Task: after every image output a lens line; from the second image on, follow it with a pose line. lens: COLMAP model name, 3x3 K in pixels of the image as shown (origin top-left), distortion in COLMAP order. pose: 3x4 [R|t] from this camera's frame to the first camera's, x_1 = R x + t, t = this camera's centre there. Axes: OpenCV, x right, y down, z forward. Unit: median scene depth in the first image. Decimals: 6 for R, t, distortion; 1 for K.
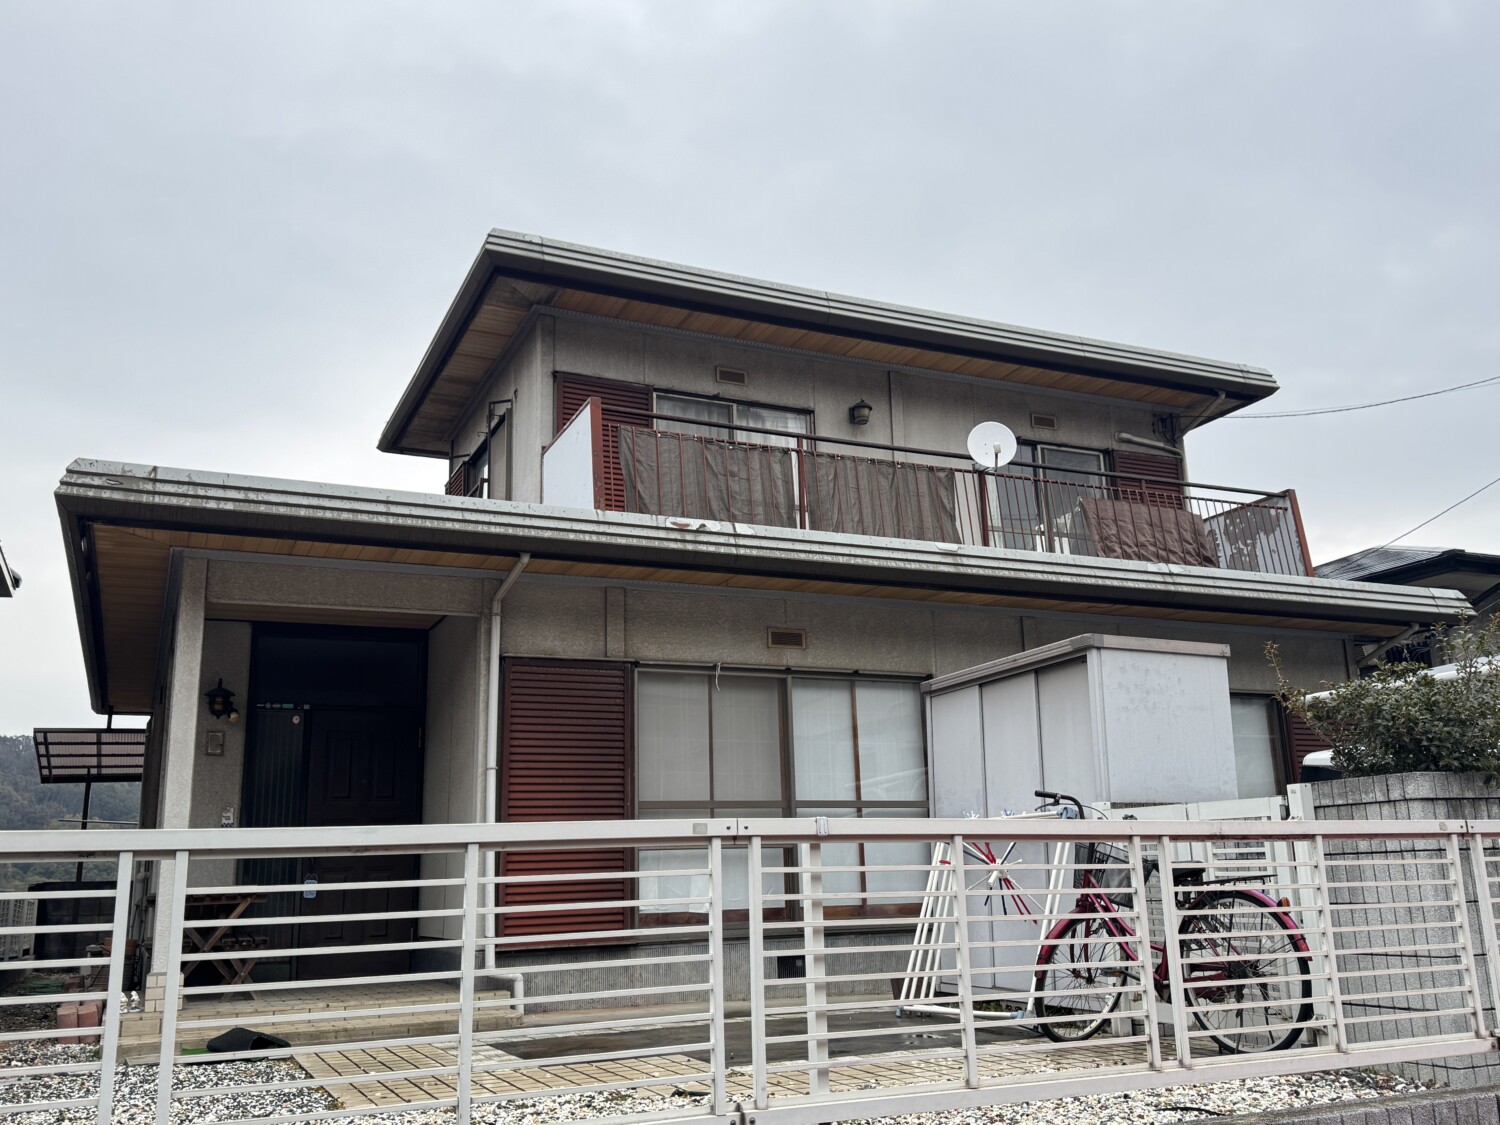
lens RADIAL K [[1281.6, 0, 750.0], [0, 1281.6, 562.5], [0, 0, 1]] dist [0.119365, -0.272966]
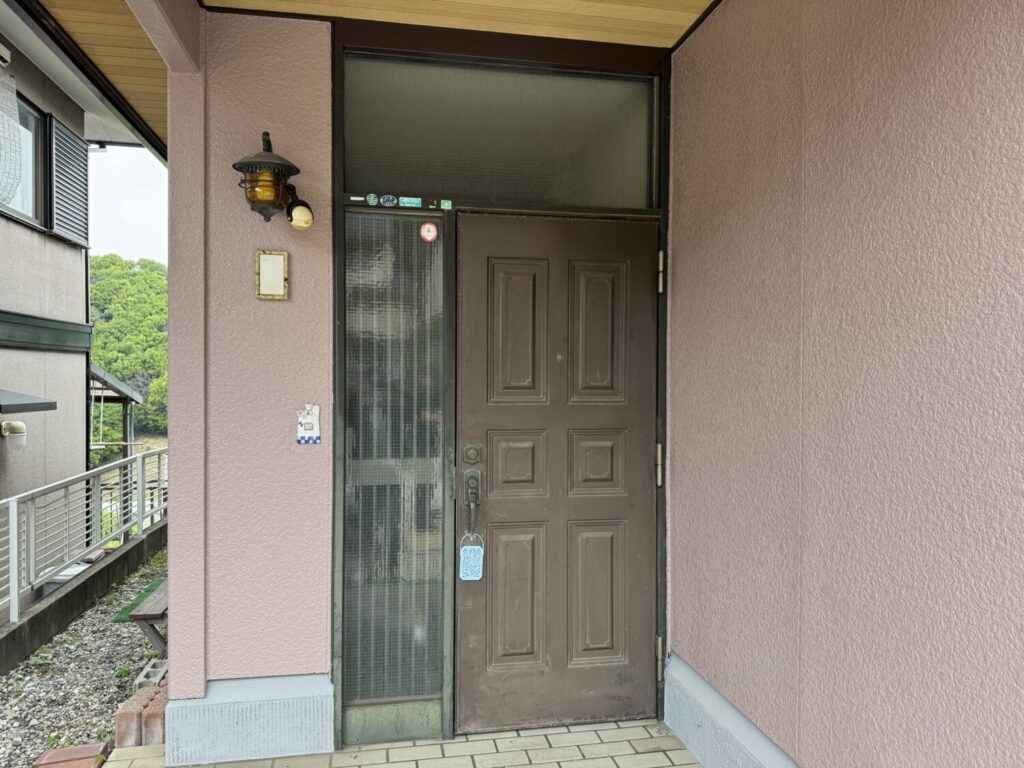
lens RADIAL K [[731.2, 0, 512.0], [0, 731.2, 384.0], [0, 0, 1]] dist [0.005111, -0.005016]
pose [[0.970720, 0.033843, -0.237816, -0.201188], [0.027859, 0.967484, 0.251393, 0.087640], [0.238591, -0.250658, 0.938214, 0.586810]]
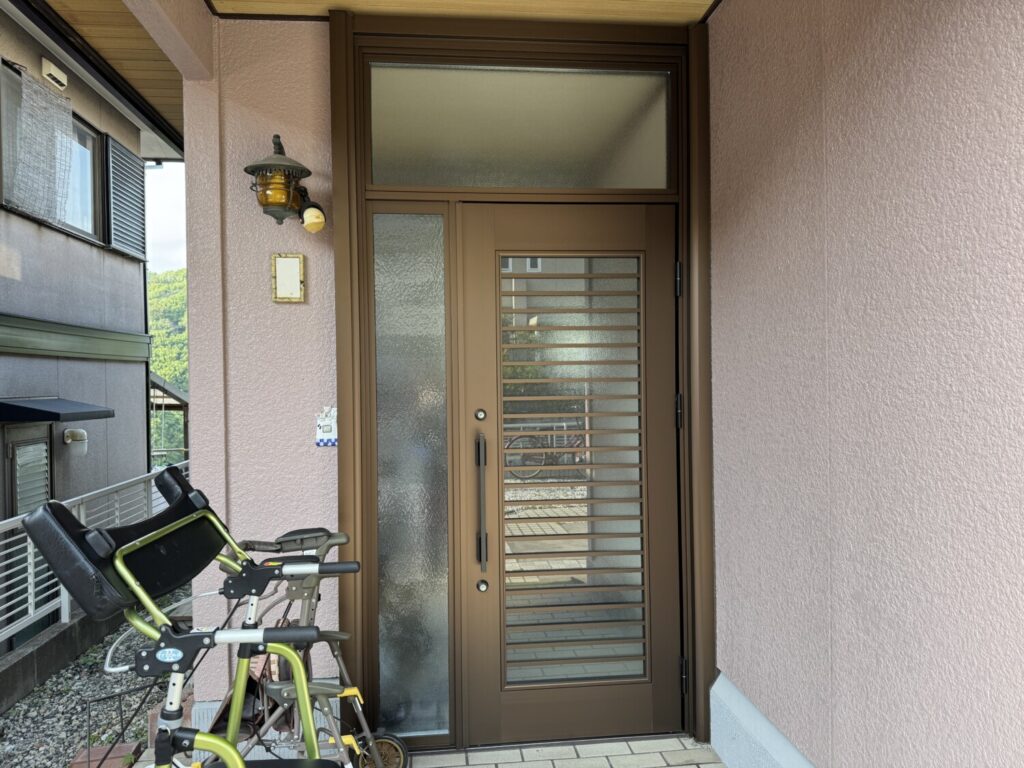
lens RADIAL K [[731.2, 0, 512.0], [0, 731.2, 384.0], [0, 0, 1]] dist [0.005111, -0.005016]
pose [[0.947762, 0.014787, -0.318636, -0.190507], [0.066826, 0.967552, 0.243673, 0.090919], [0.311900, -0.252238, 0.916021, 0.595415]]
